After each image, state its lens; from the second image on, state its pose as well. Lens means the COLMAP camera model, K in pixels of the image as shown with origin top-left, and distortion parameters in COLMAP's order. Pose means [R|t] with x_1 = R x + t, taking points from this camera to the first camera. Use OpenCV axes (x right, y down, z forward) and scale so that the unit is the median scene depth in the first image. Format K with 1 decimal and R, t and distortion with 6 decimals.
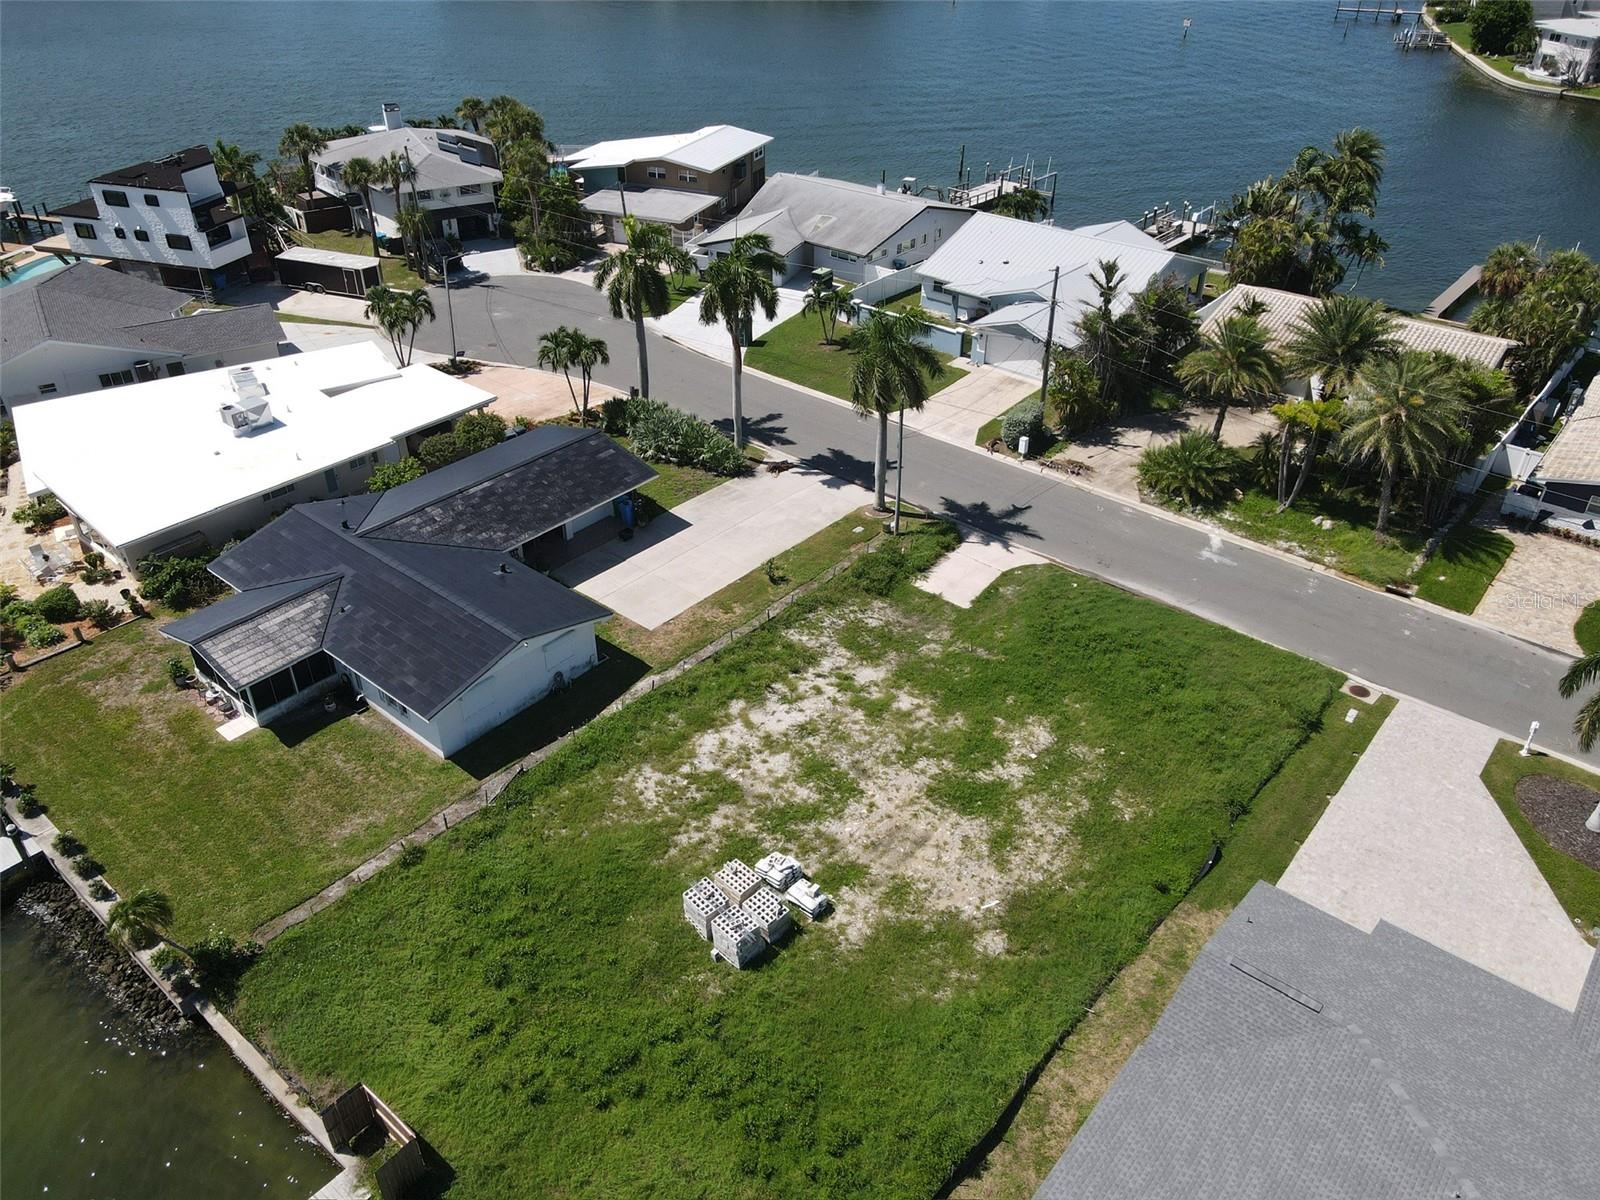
lens RADIAL K [[1172.7, 0, 796.7], [0, 1172.7, 585.7], [0, 0, 1]] dist [-0.004802, 0.042312]
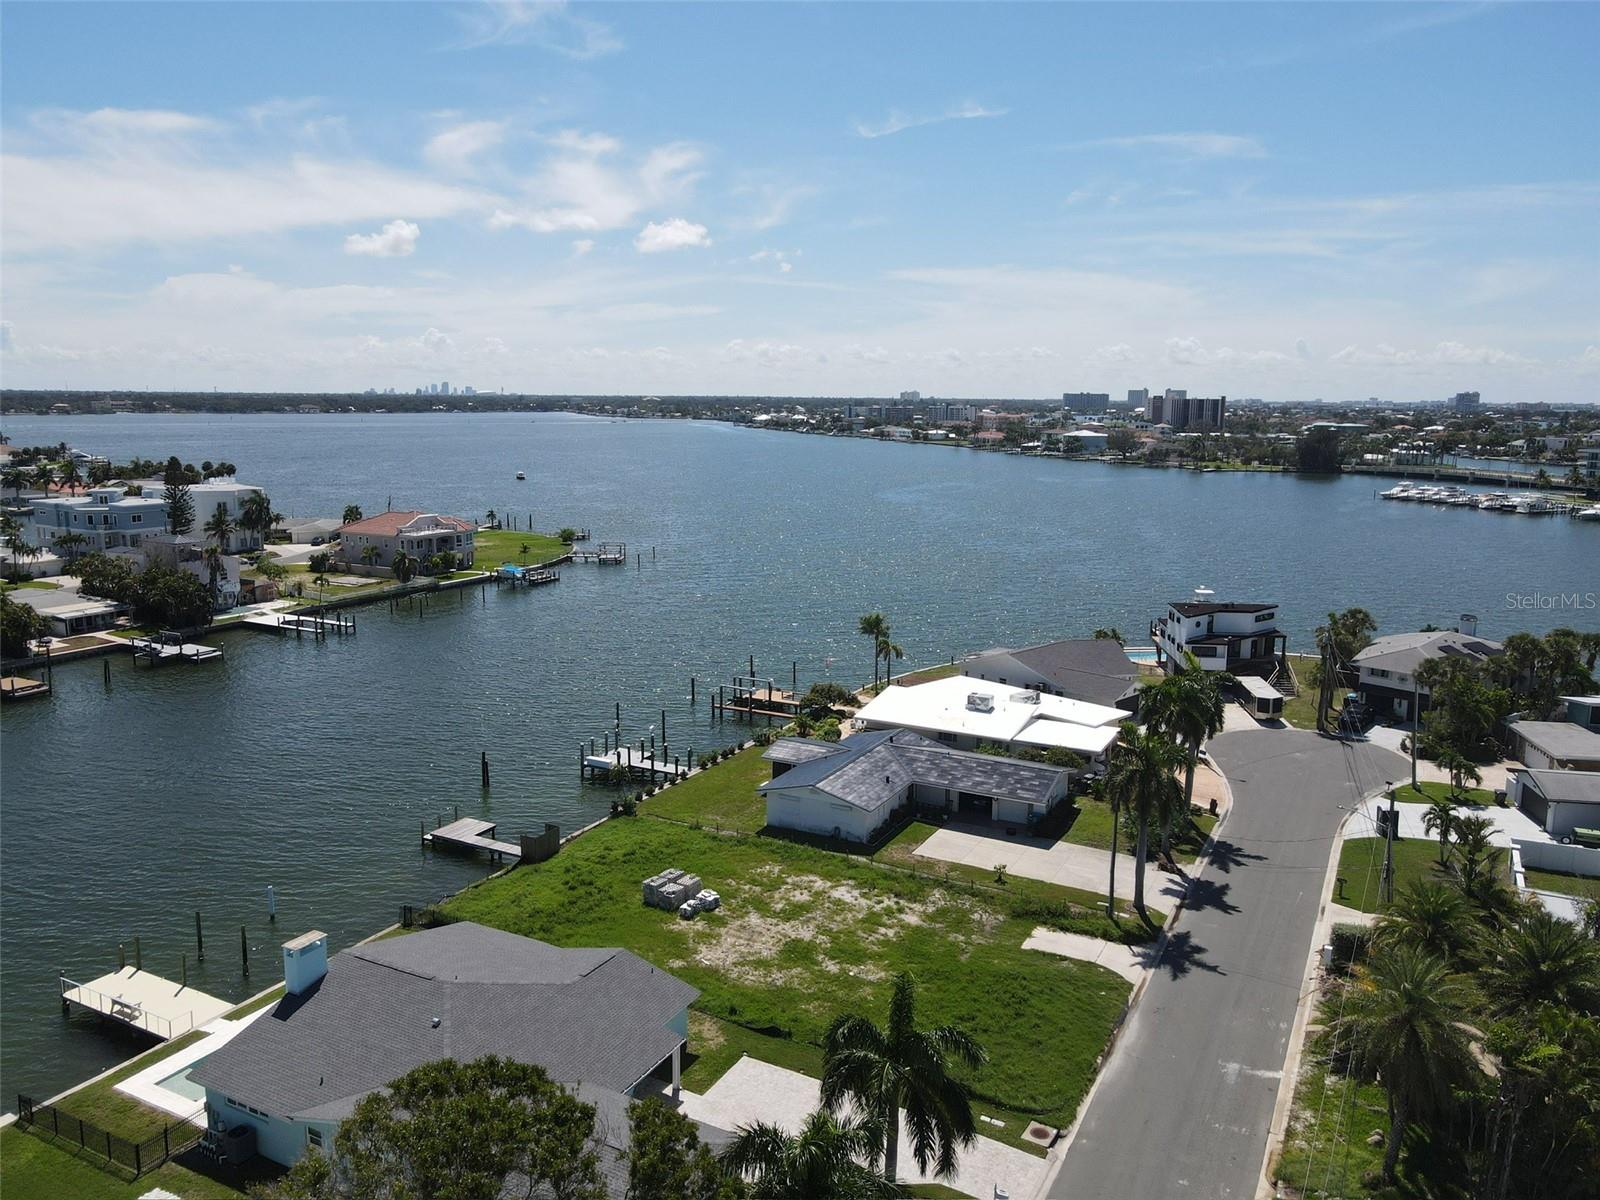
lens RADIAL K [[1172.7, 0, 796.7], [0, 1172.7, 585.7], [0, 0, 1]] dist [-0.004802, 0.042312]
pose [[0.207023, 0.152483, -0.966380, 1.301372], [-0.537912, 0.842814, 0.017751, -0.207289], [0.817185, 0.516153, 0.256504, 0.313036]]
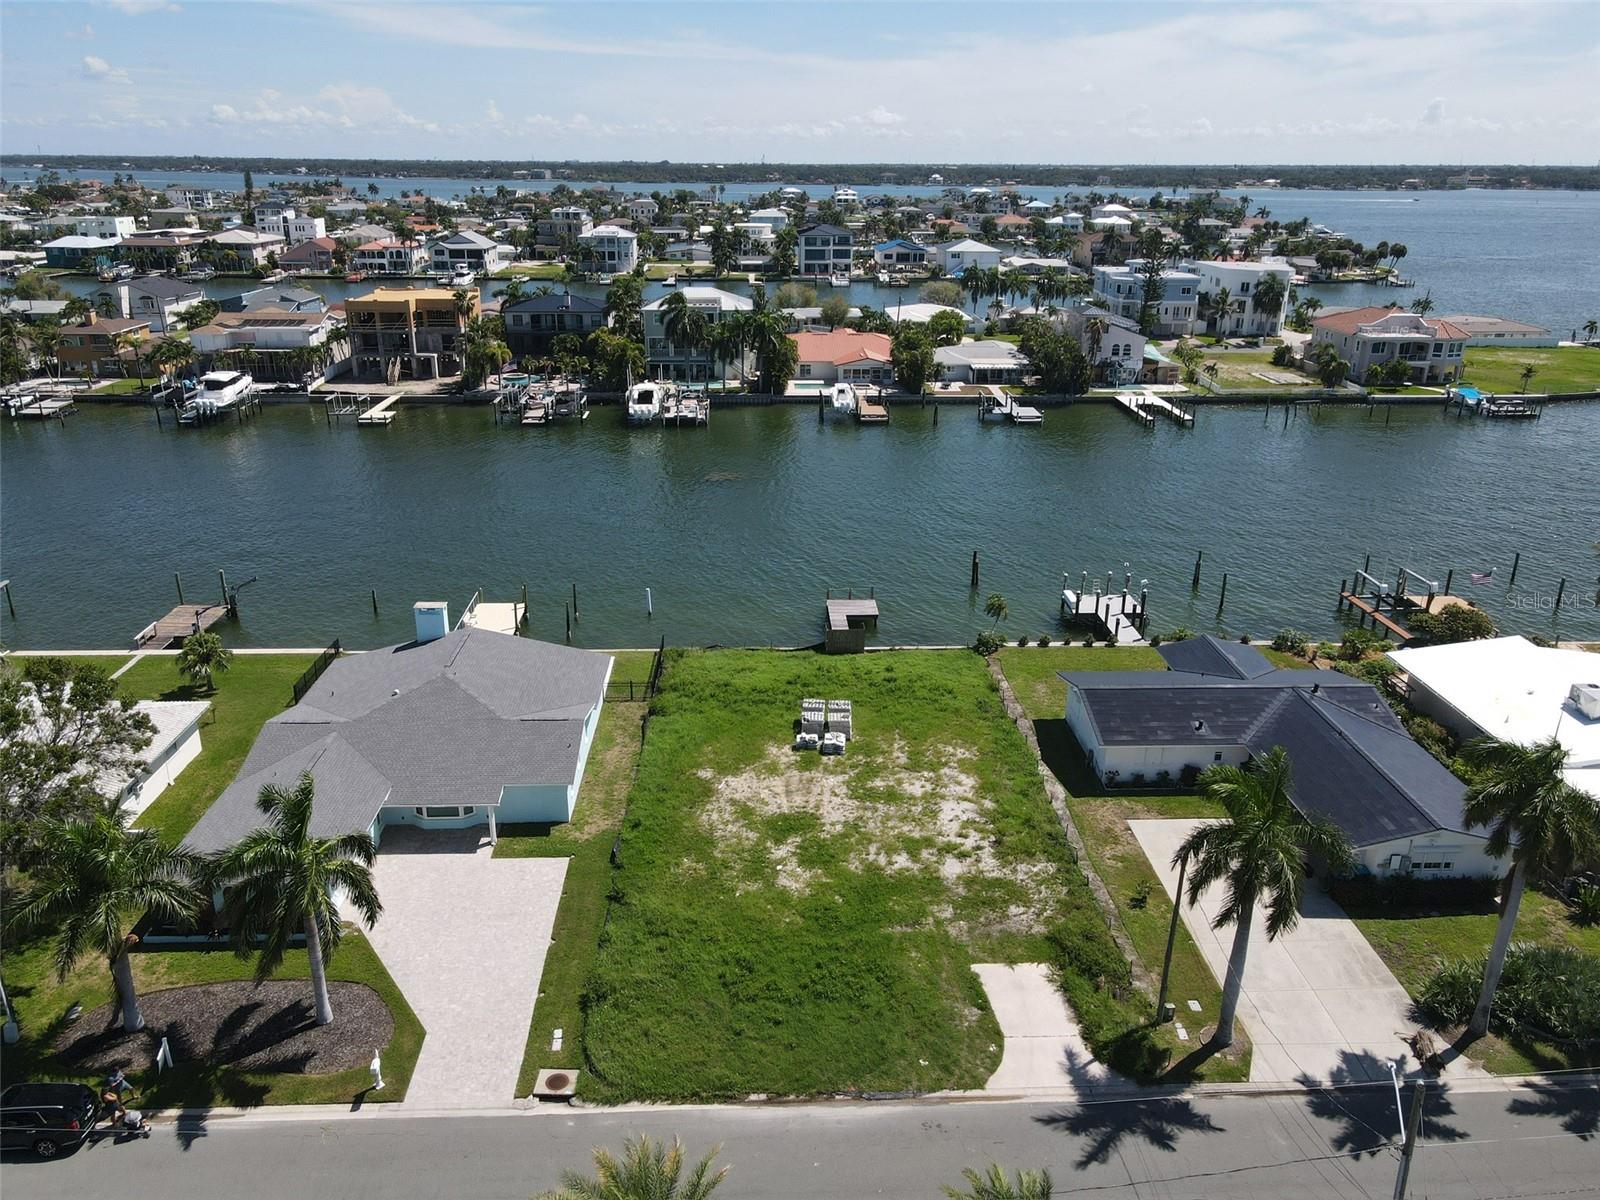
lens RADIAL K [[1172.7, 0, 796.7], [0, 1172.7, 585.7], [0, 0, 1]] dist [-0.004802, 0.042312]
pose [[-0.739063, 0.218540, -0.637201, 0.785782], [-0.376714, 0.650095, 0.659896, -0.739537], [0.558455, 0.727748, -0.398134, 1.134104]]
